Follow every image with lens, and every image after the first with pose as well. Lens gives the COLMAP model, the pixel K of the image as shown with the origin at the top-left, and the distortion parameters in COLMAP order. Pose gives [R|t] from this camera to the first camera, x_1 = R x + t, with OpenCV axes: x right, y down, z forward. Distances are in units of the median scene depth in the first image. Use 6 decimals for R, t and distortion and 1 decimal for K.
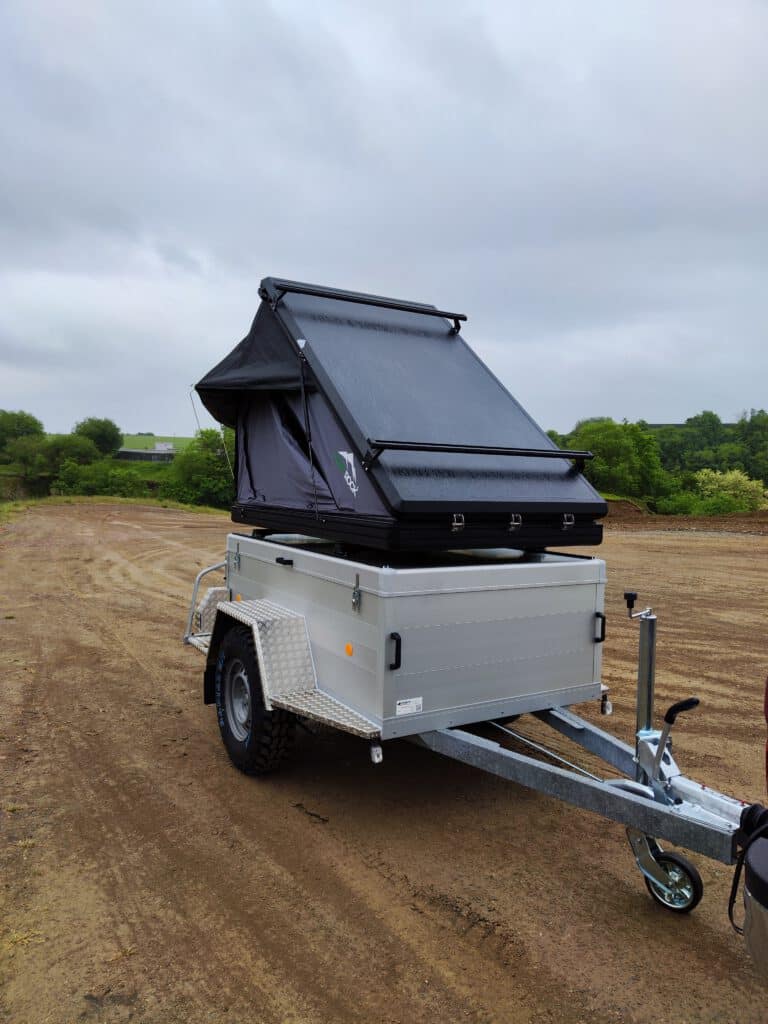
lens RADIAL K [[723.0, 0, 384.0], [0, 723.0, 512.0], [0, 0, 1]] dist [0.004282, 0.004340]
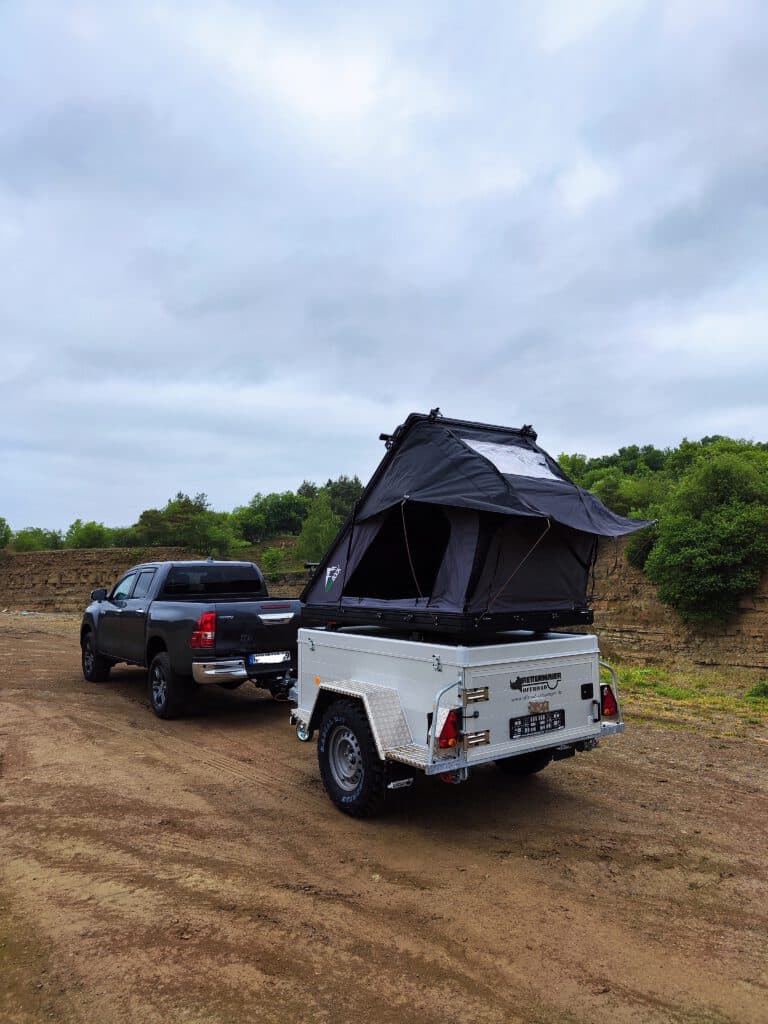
lens RADIAL K [[708.5, 0, 387.7], [0, 708.5, 509.3], [0, 0, 1]] dist [0.005297, 0.000328]
pose [[-0.995836, -0.020123, -0.088913, 0.253534], [-0.015561, 0.998541, -0.051708, -0.130200], [0.089824, -0.050109, -0.994696, 2.714669]]
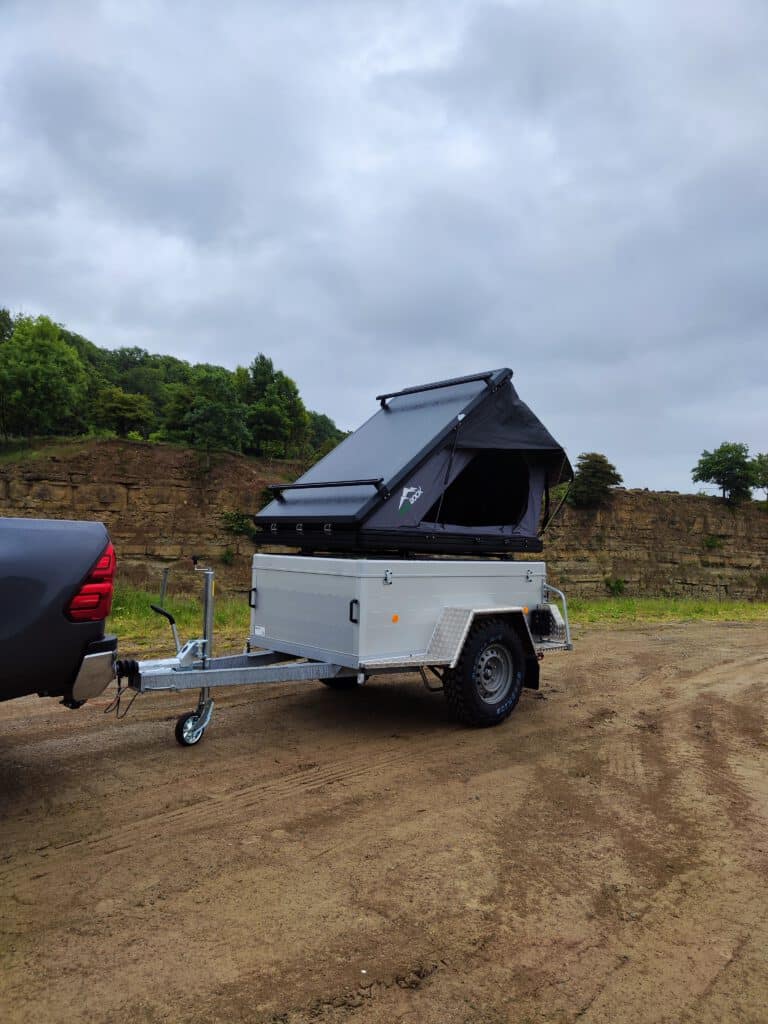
lens RADIAL K [[708.5, 0, 387.7], [0, 708.5, 509.3], [0, 0, 1]] dist [0.005297, 0.000328]
pose [[0.219507, -0.063689, -0.973530, 1.579017], [-0.067368, 0.994496, -0.080250, 0.076267], [0.973282, 0.083200, 0.214008, 0.778073]]
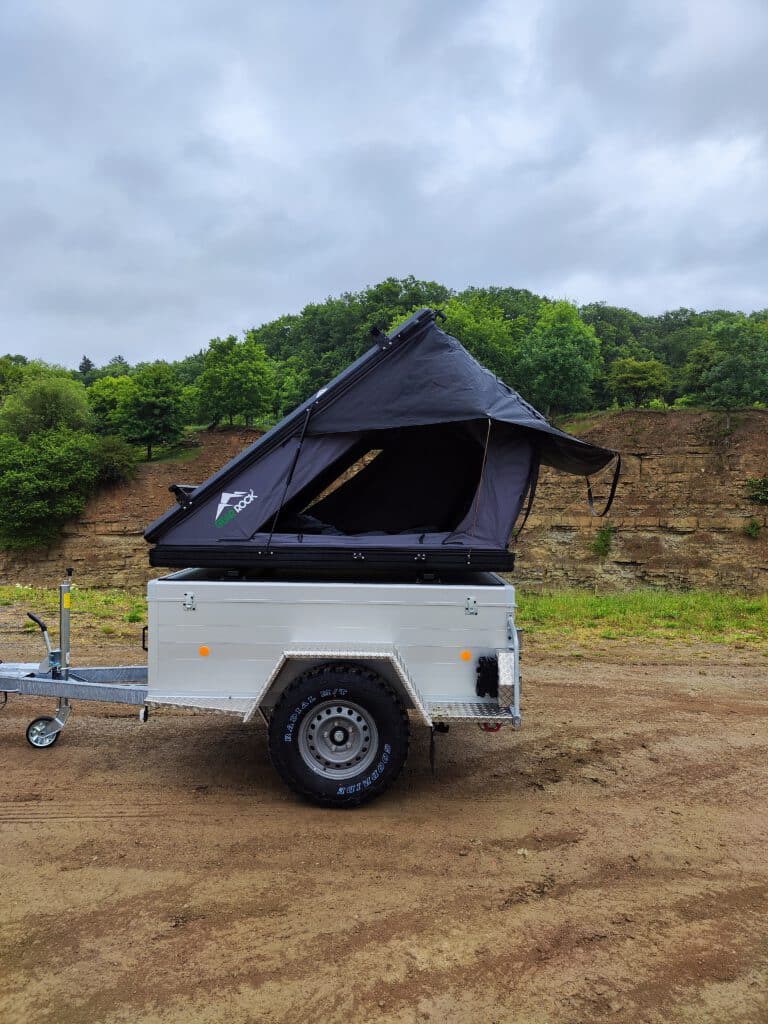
lens RADIAL K [[709.5, 0, 381.9], [0, 709.5, 513.8], [0, 0, 1]] dist [0.005724, 0.000343]
pose [[-0.524675, -0.012433, -0.851212, 1.077479], [-0.059818, 0.997960, 0.022295, -0.085787], [0.849199, 0.062616, -0.524348, 1.915492]]
